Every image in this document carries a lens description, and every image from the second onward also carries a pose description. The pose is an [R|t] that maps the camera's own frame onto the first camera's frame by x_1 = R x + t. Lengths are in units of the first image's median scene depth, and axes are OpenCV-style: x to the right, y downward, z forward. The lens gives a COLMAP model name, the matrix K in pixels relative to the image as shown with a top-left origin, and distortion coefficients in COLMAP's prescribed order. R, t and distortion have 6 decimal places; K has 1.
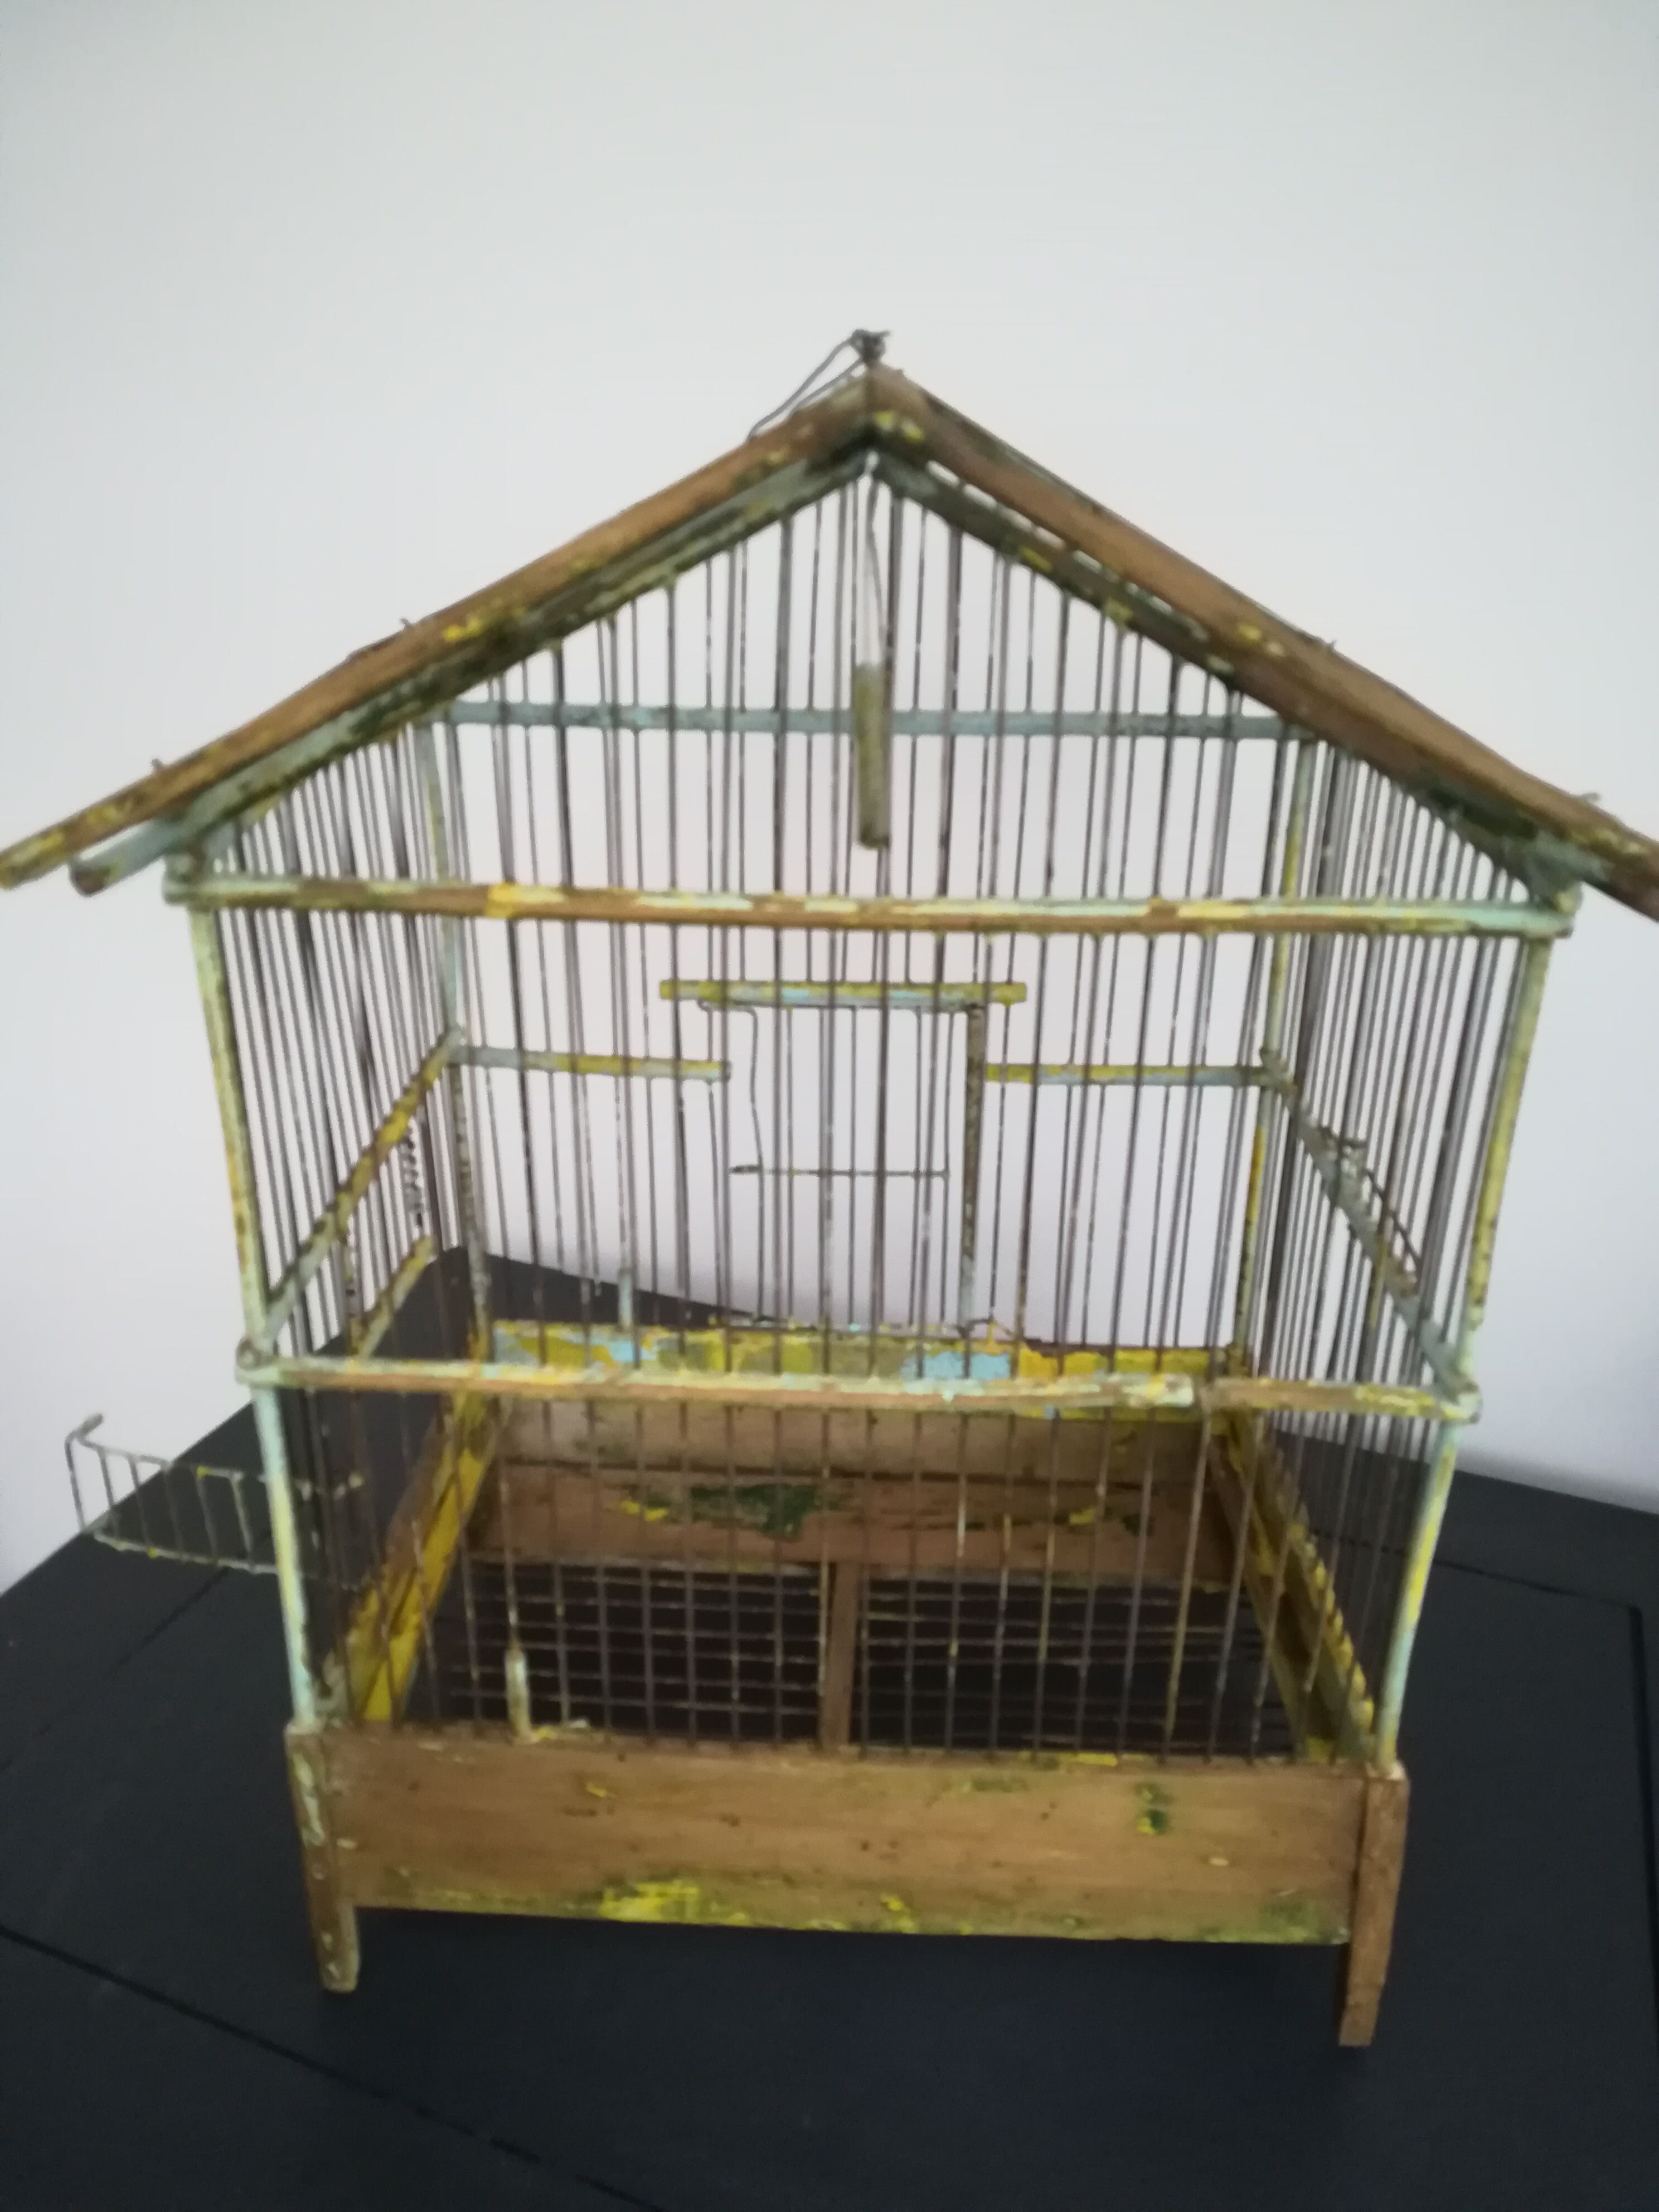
lens RADIAL K [[1653.7, 0, 836.7], [0, 1653.7, 1119.6], [0, 0, 1]] dist [0.033955, 0.006369]
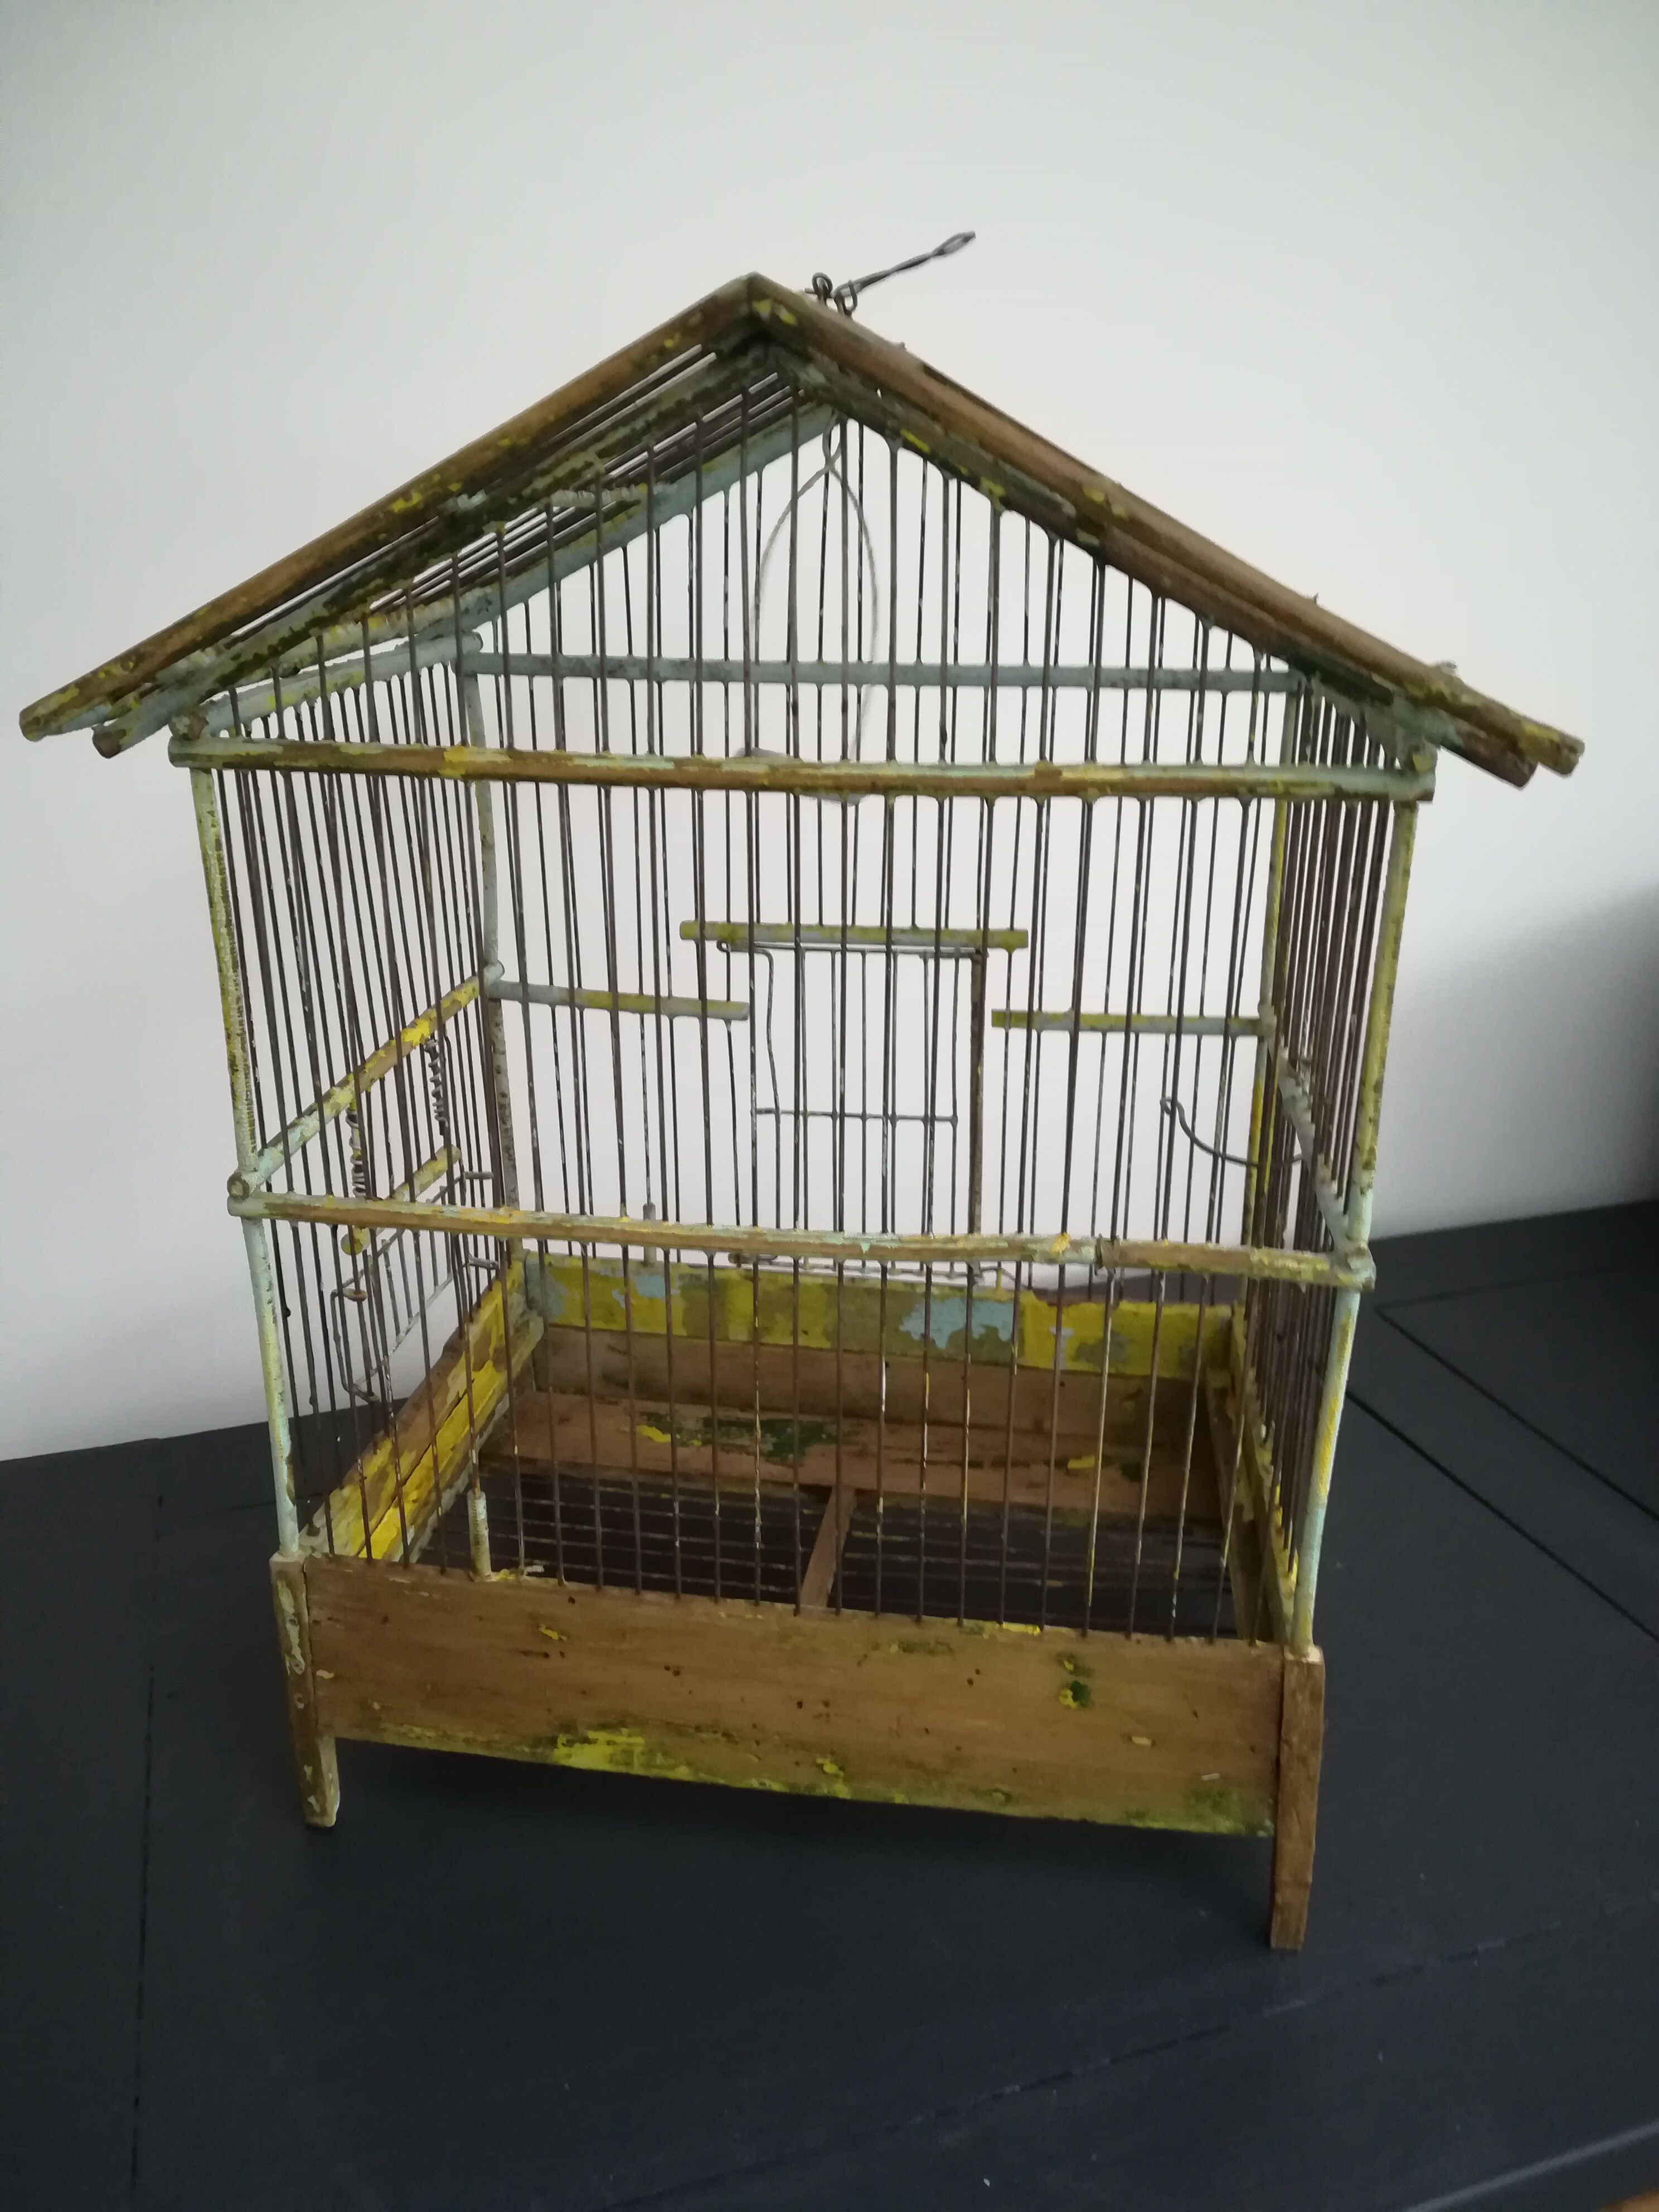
lens RADIAL K [[1653.7, 0, 819.0], [0, 1653.7, 1092.8], [0, 0, 1]] dist [0.033955, 0.006369]
pose [[0.994448, 0.028298, -0.101350, 0.123034], [-0.034204, 0.997787, -0.057017, 0.111210], [0.099513, 0.060167, 0.993216, -0.057629]]
